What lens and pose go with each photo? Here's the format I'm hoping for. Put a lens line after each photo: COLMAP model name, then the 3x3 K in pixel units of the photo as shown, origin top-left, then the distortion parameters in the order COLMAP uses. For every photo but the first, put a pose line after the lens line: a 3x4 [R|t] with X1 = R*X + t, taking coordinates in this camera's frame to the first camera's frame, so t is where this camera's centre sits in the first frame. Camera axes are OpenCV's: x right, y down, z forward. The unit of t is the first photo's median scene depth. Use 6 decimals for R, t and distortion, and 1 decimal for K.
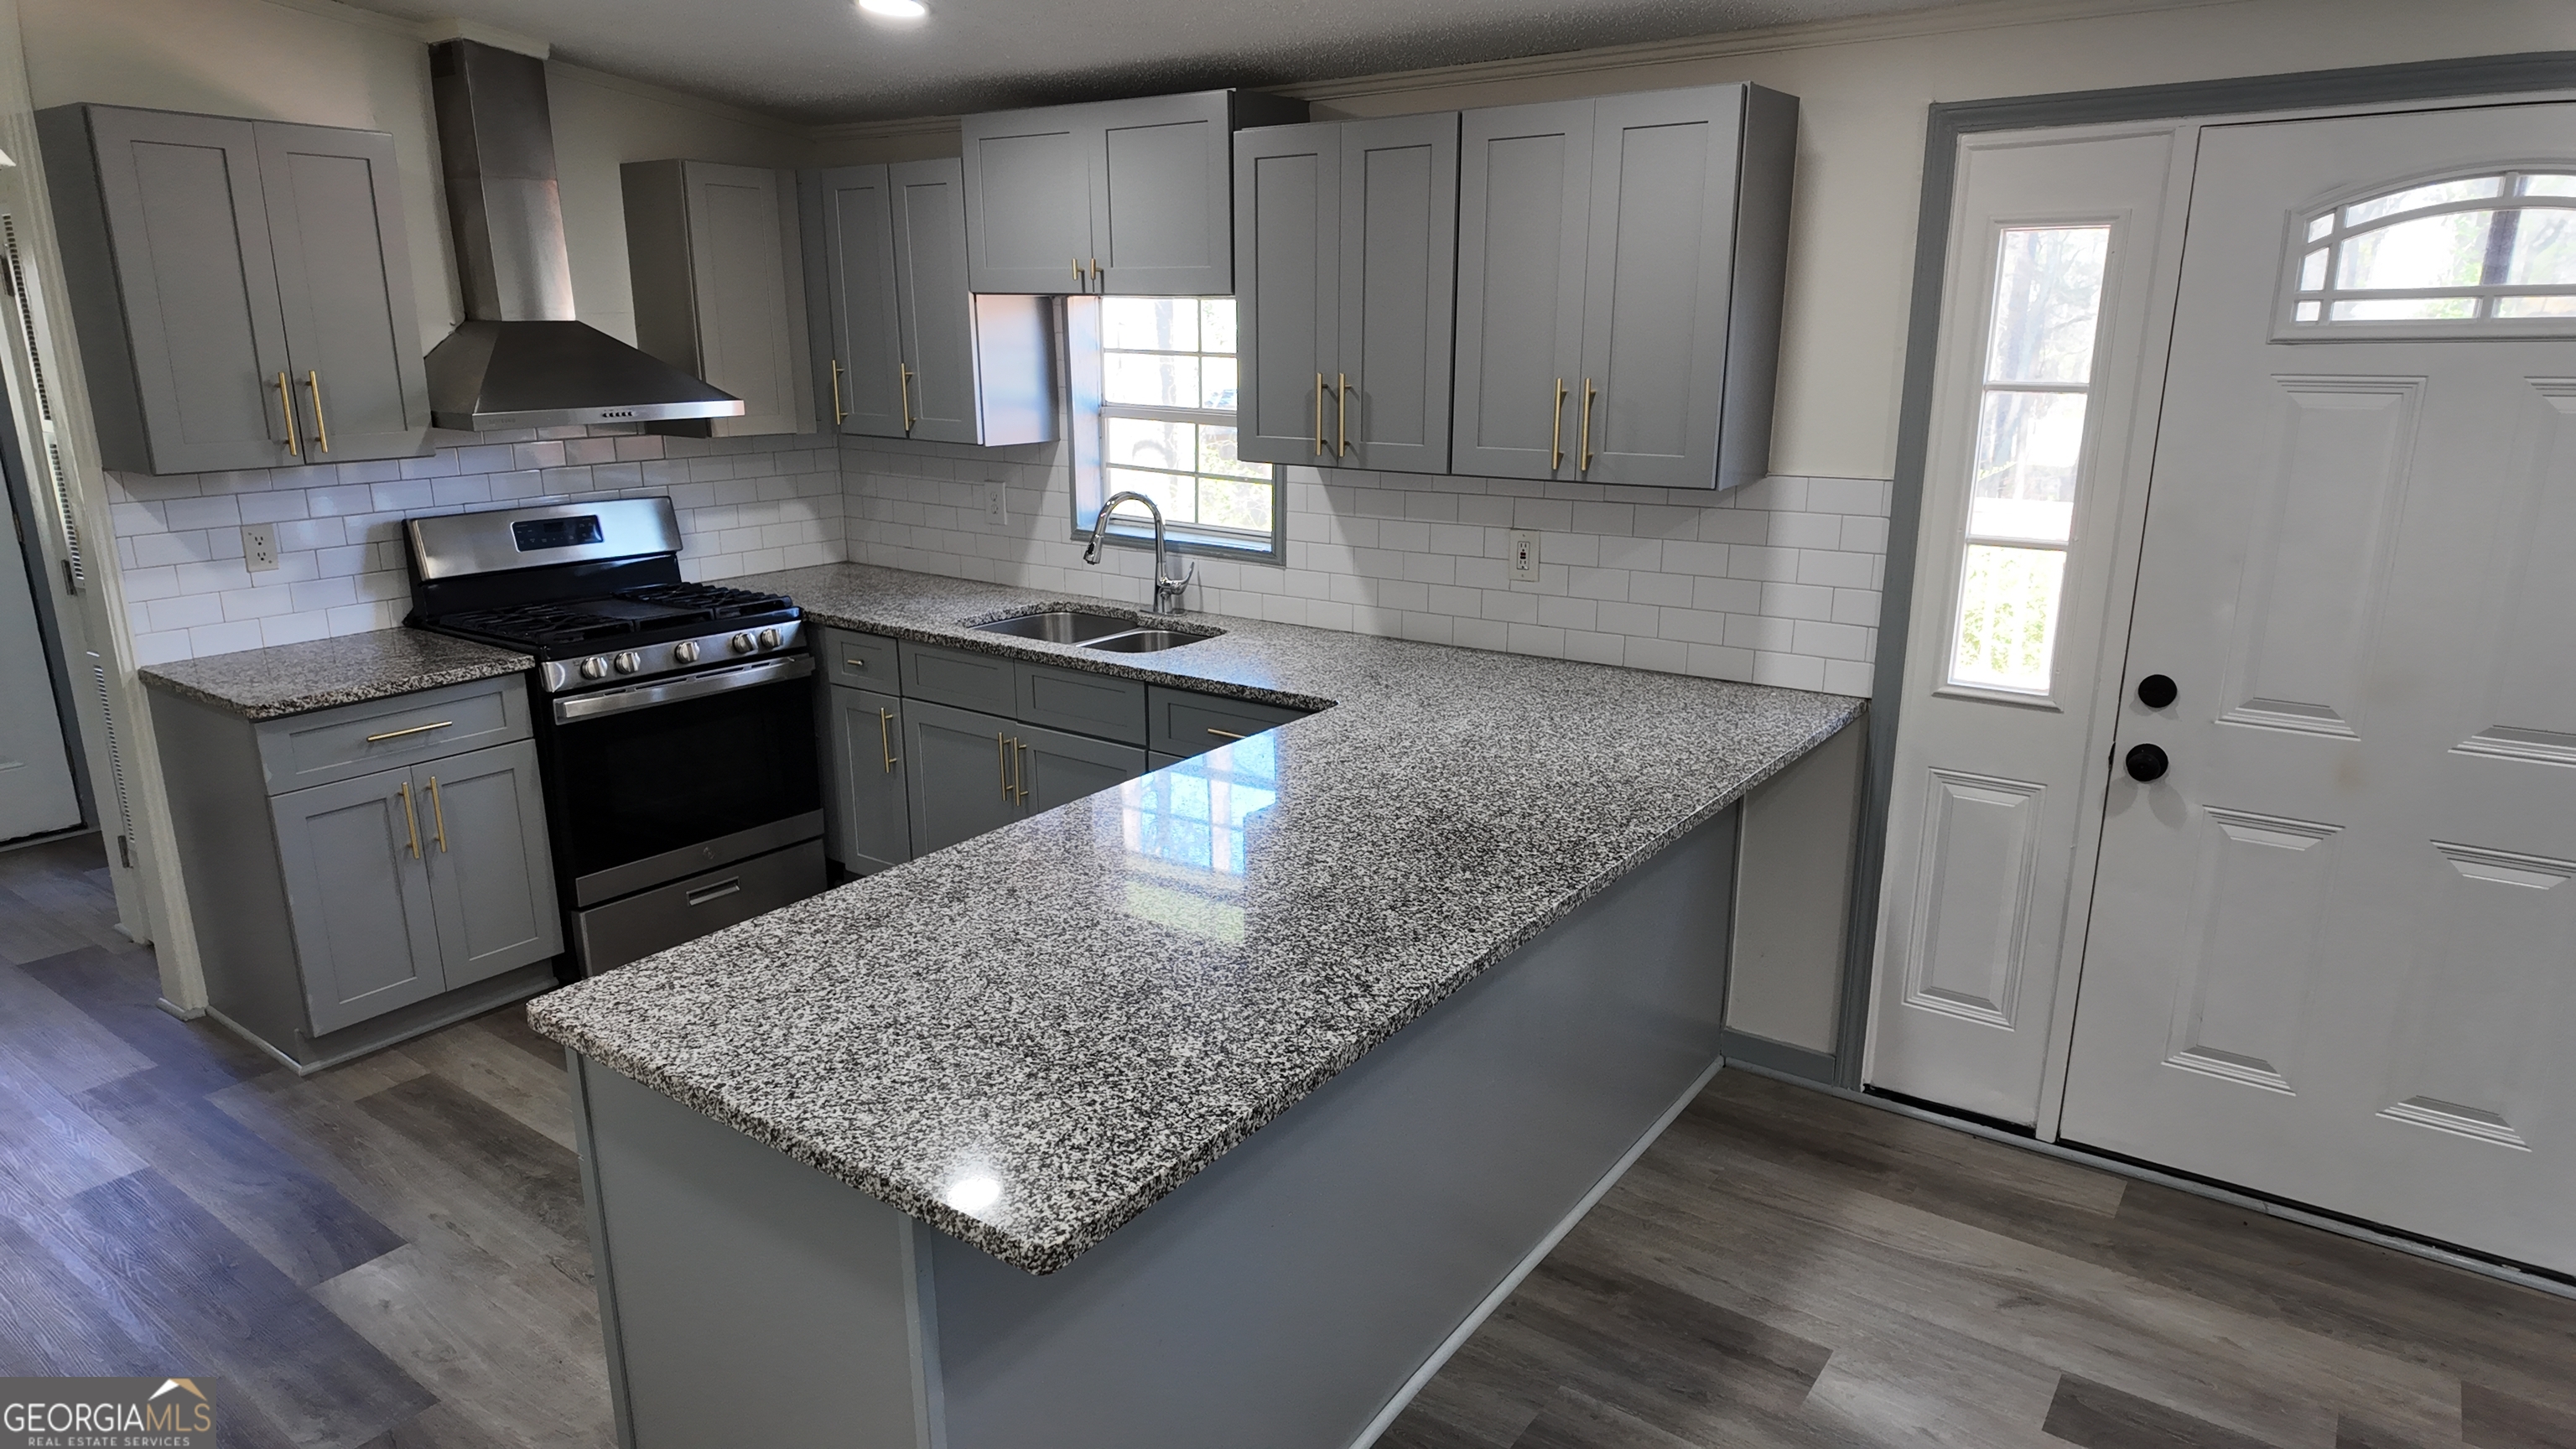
lens RADIAL K [[1498.5, 0, 1282.1], [0, 1498.5, 724.8], [0, 0, 1]] dist [0.077907, -0.083609]
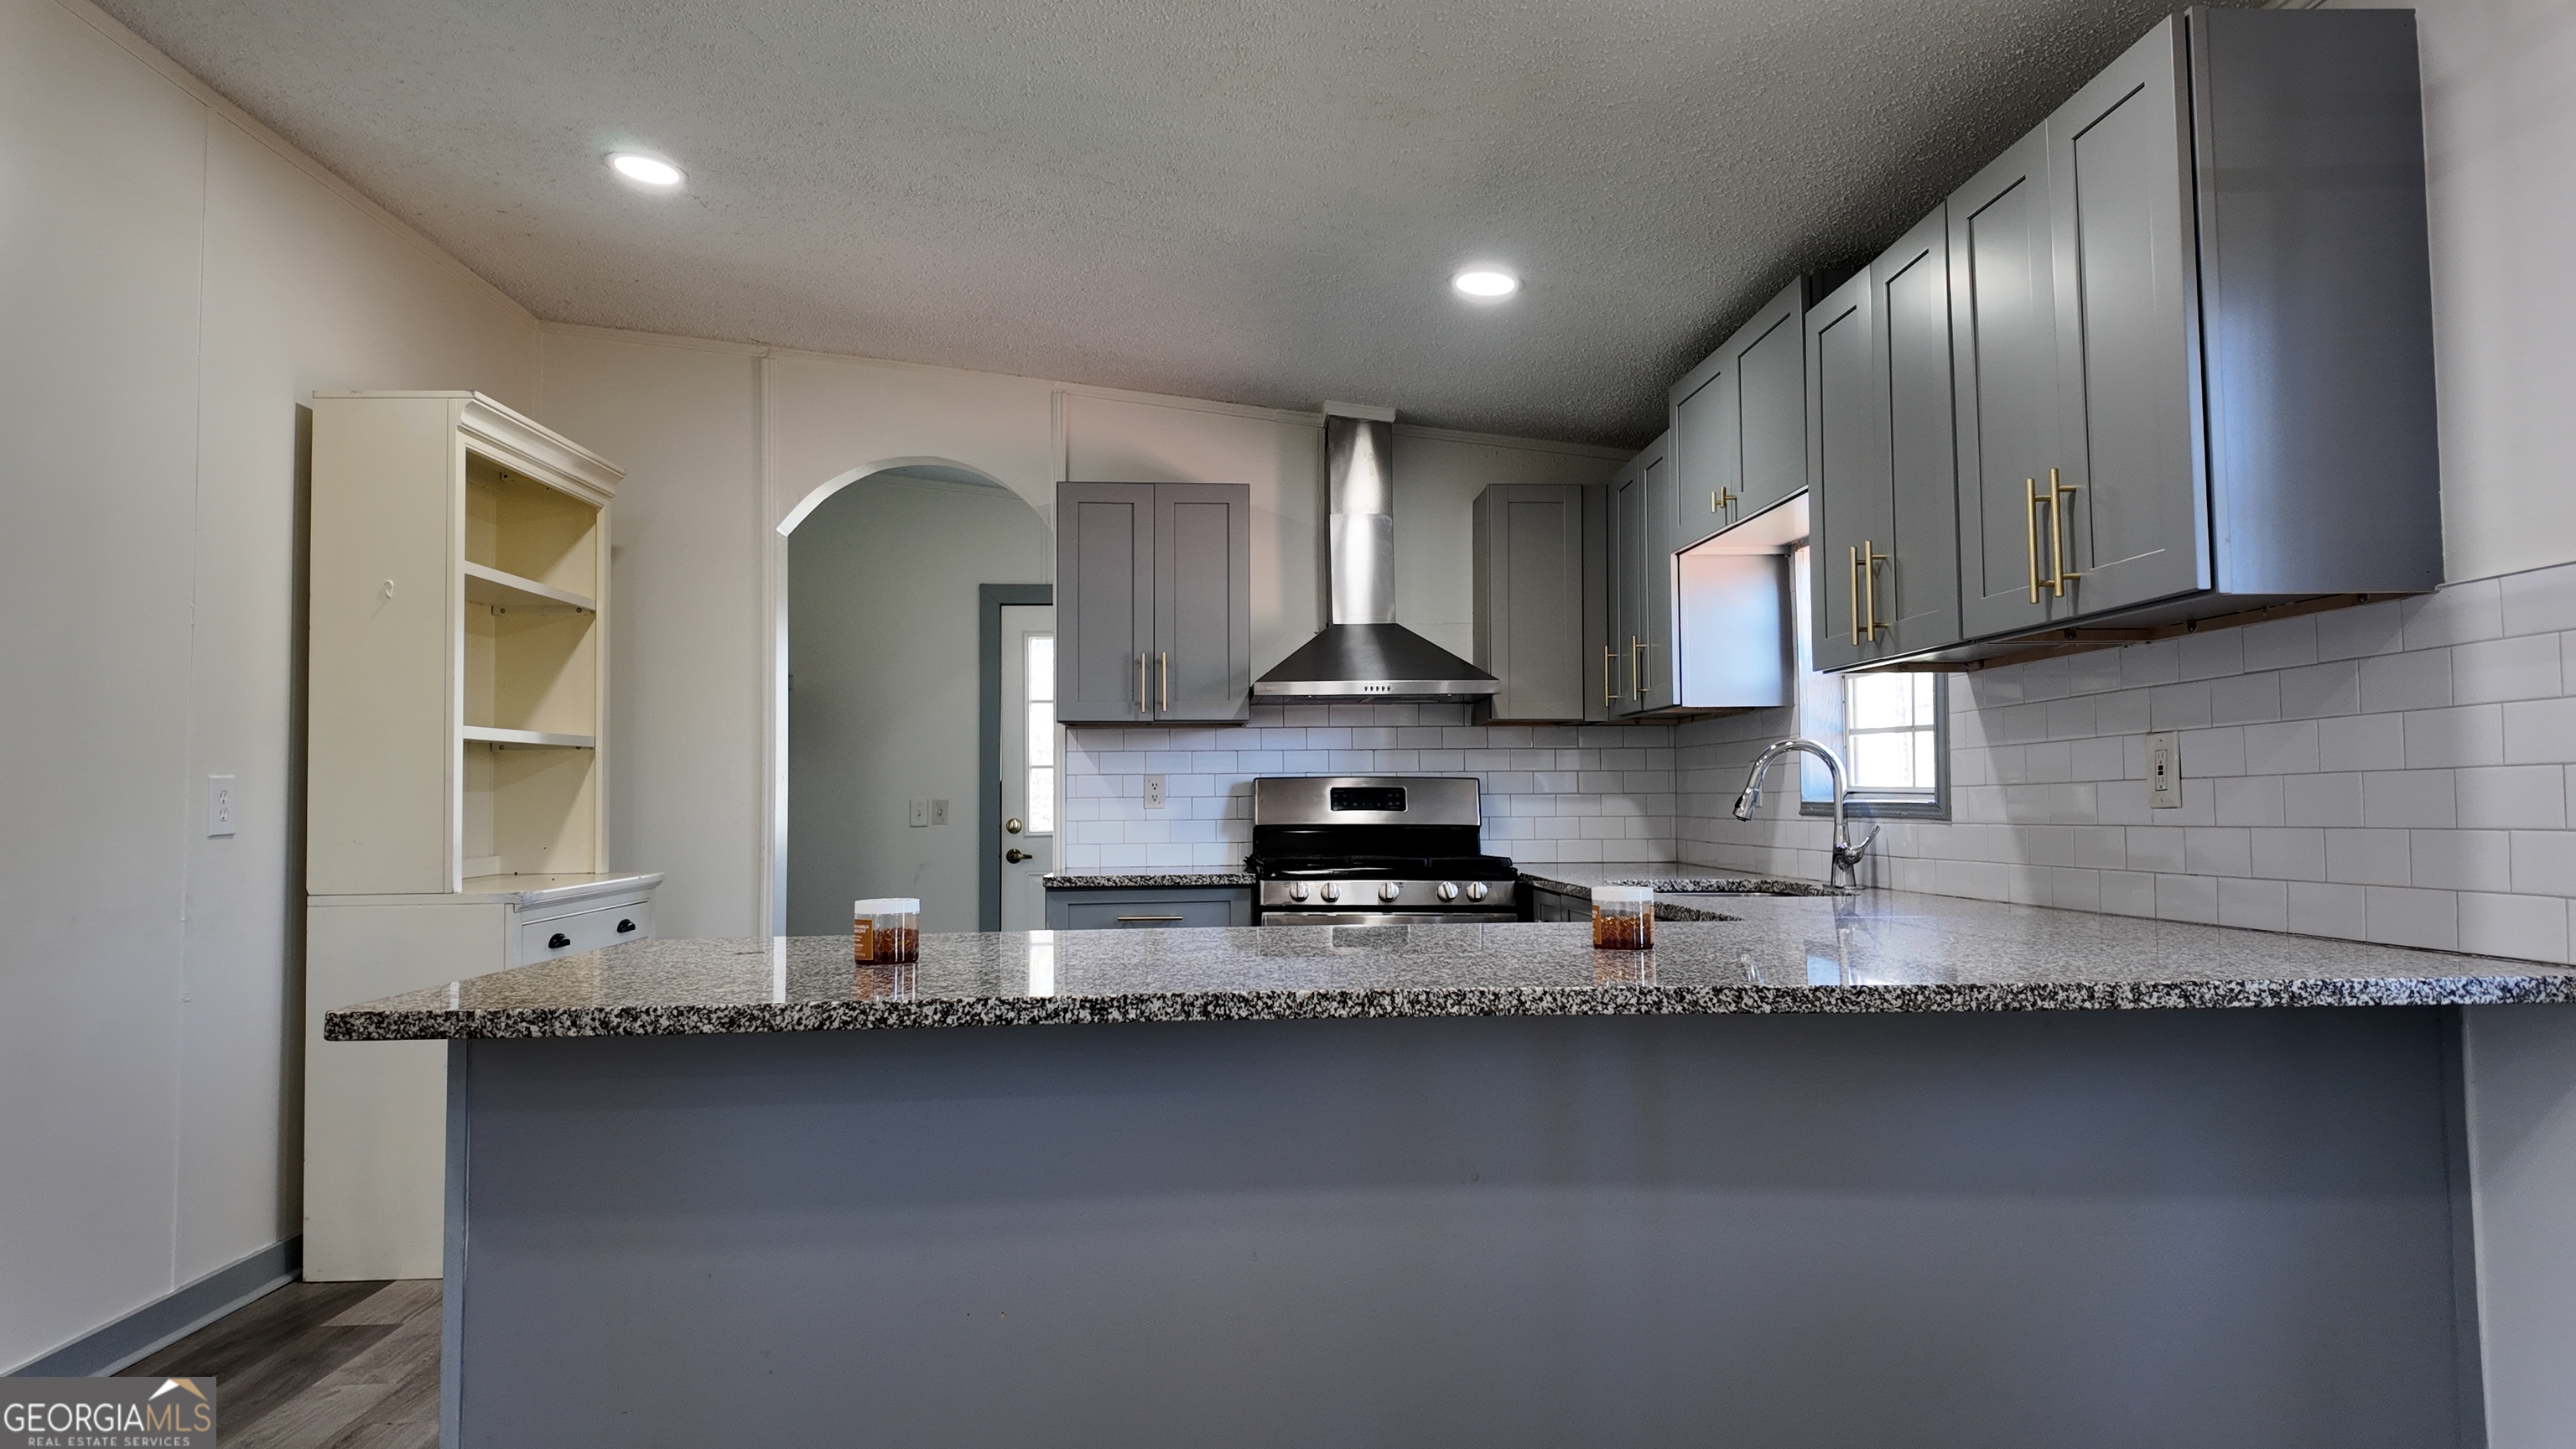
lens RADIAL K [[1498.5, 0, 1282.1], [0, 1498.5, 724.8], [0, 0, 1]] dist [0.077907, -0.083609]
pose [[0.629461, -0.044888, -0.775735, 0.434992], [-0.191838, 0.958449, -0.211125, 0.086340], [0.752979, 0.281710, 0.594695, 0.283979]]
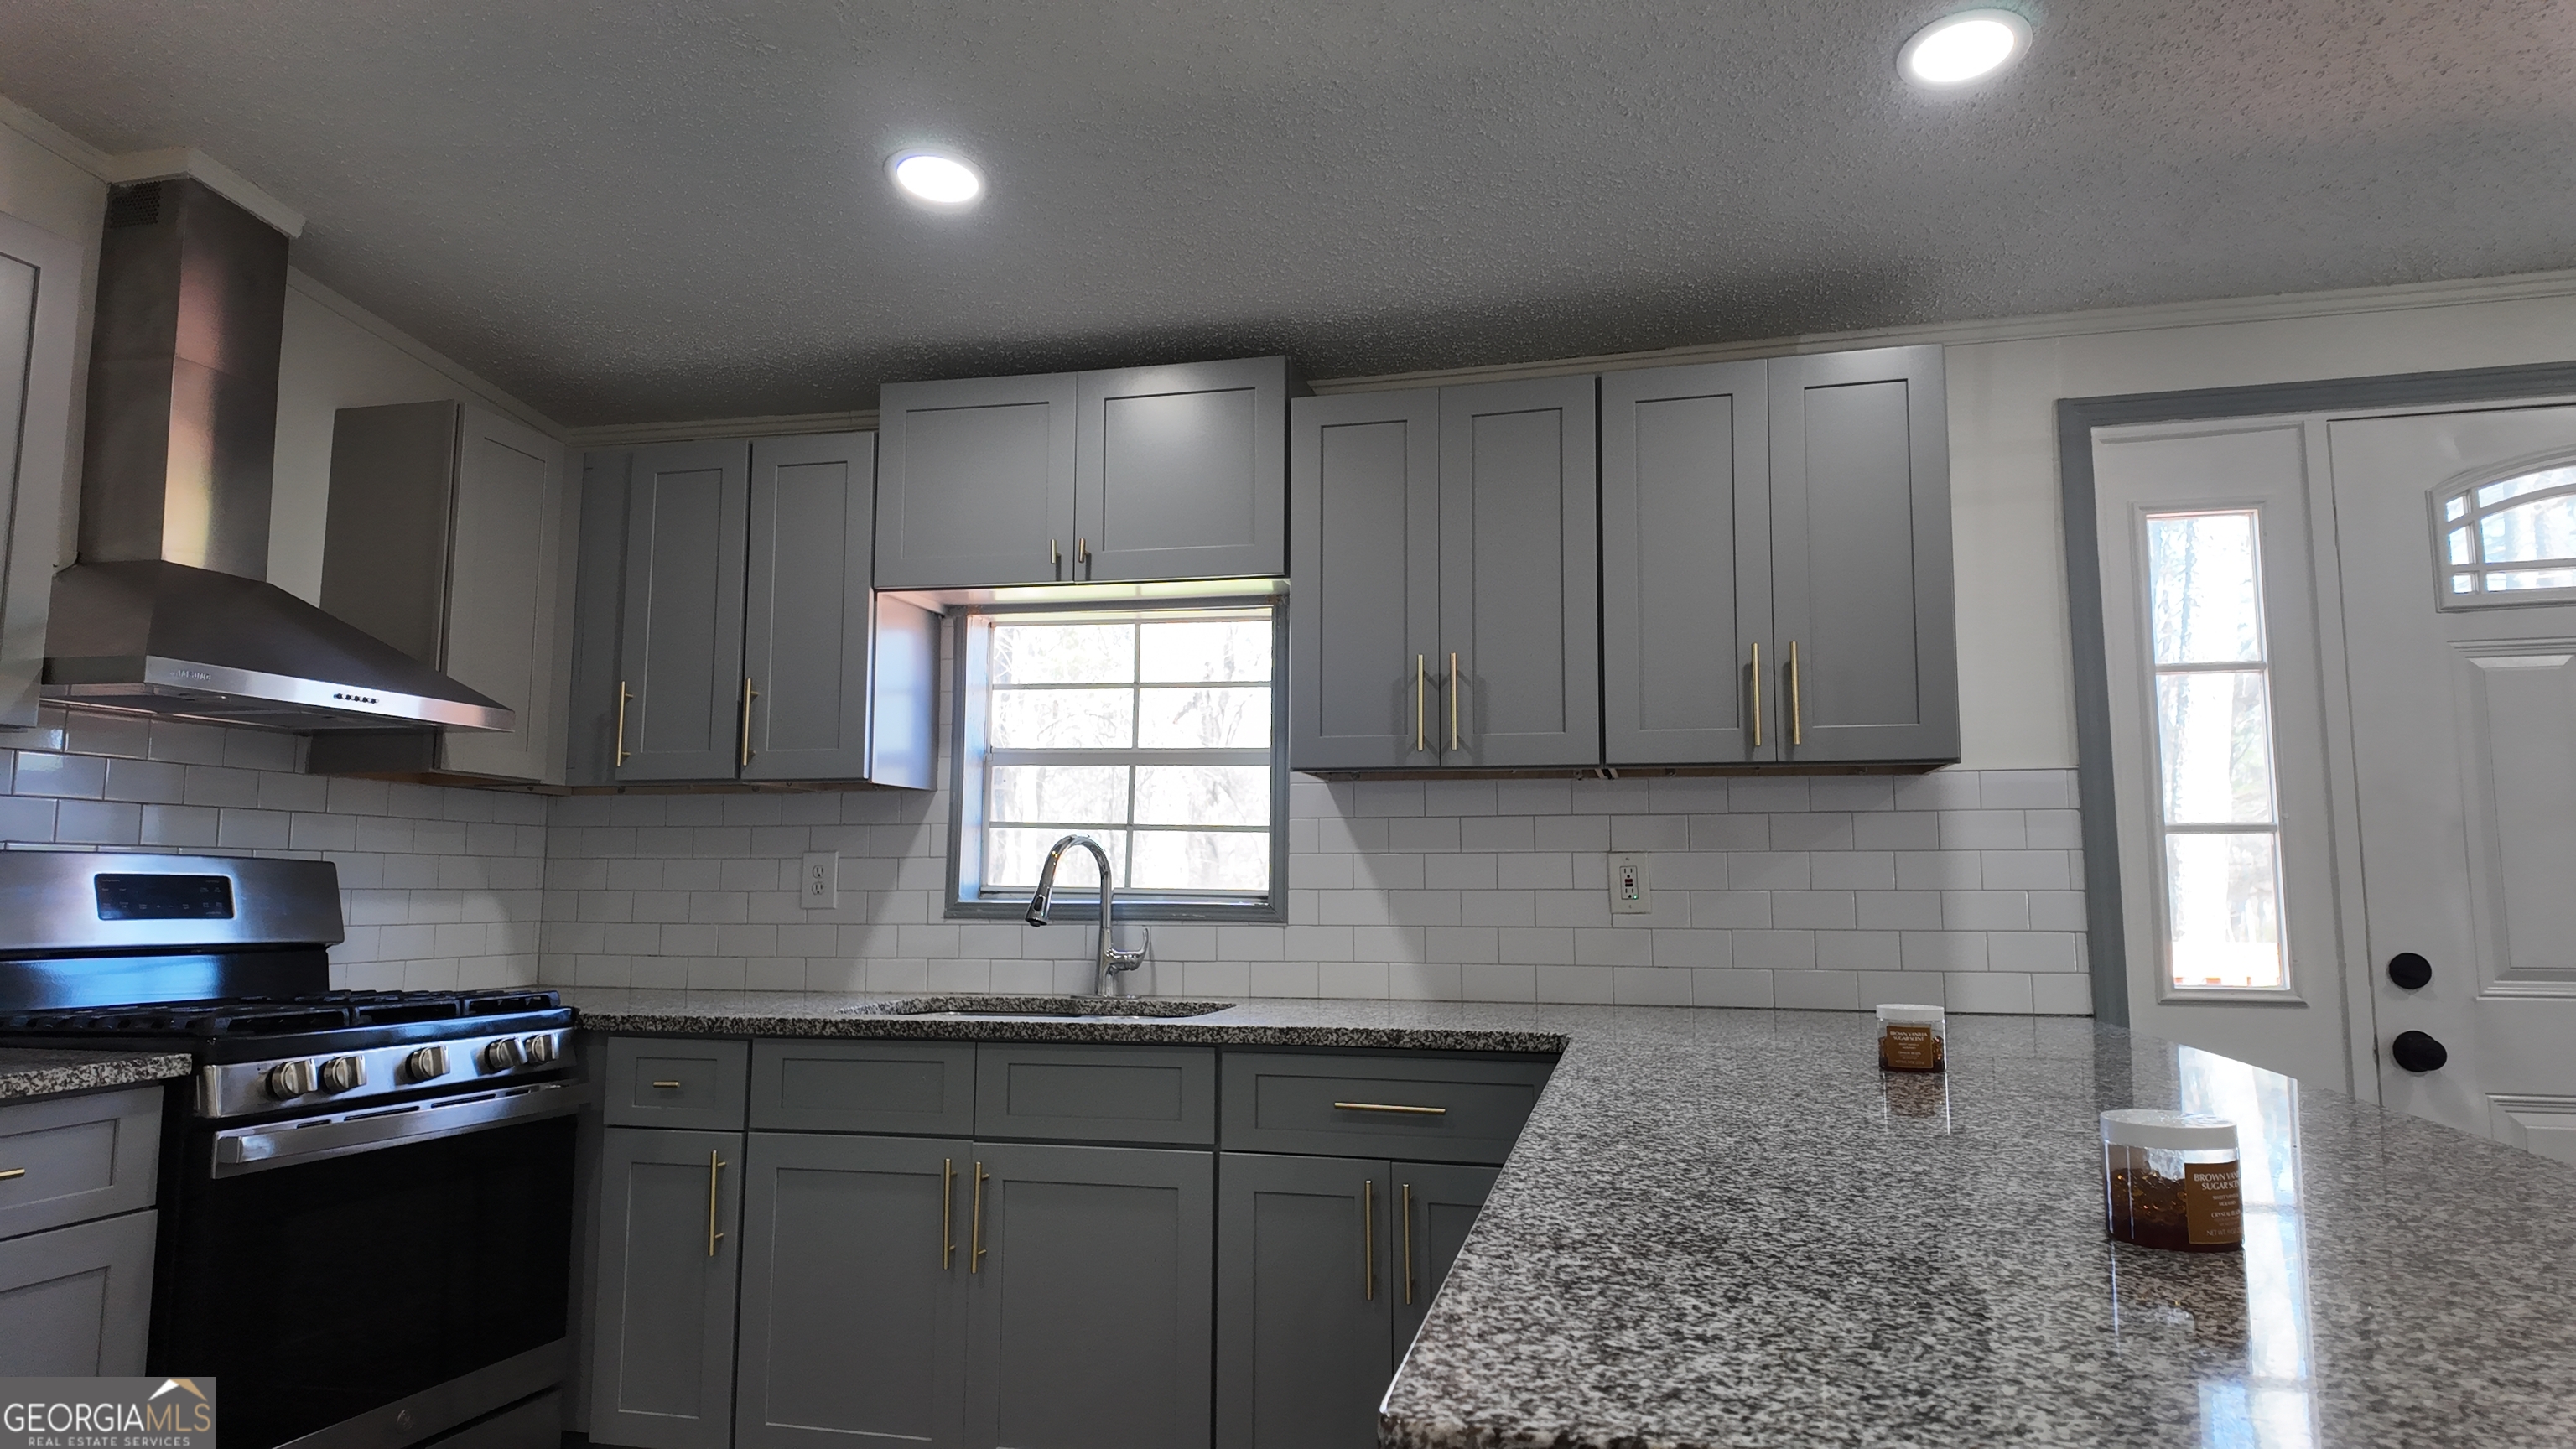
lens RADIAL K [[1498.5, 0, 1282.1], [0, 1498.5, 724.8], [0, 0, 1]] dist [0.077907, -0.083609]
pose [[0.926817, 0.045175, 0.372787, -0.330319], [0.091510, 0.935637, -0.340894, 0.072205], [-0.364193, 0.350060, 0.863030, 0.308774]]
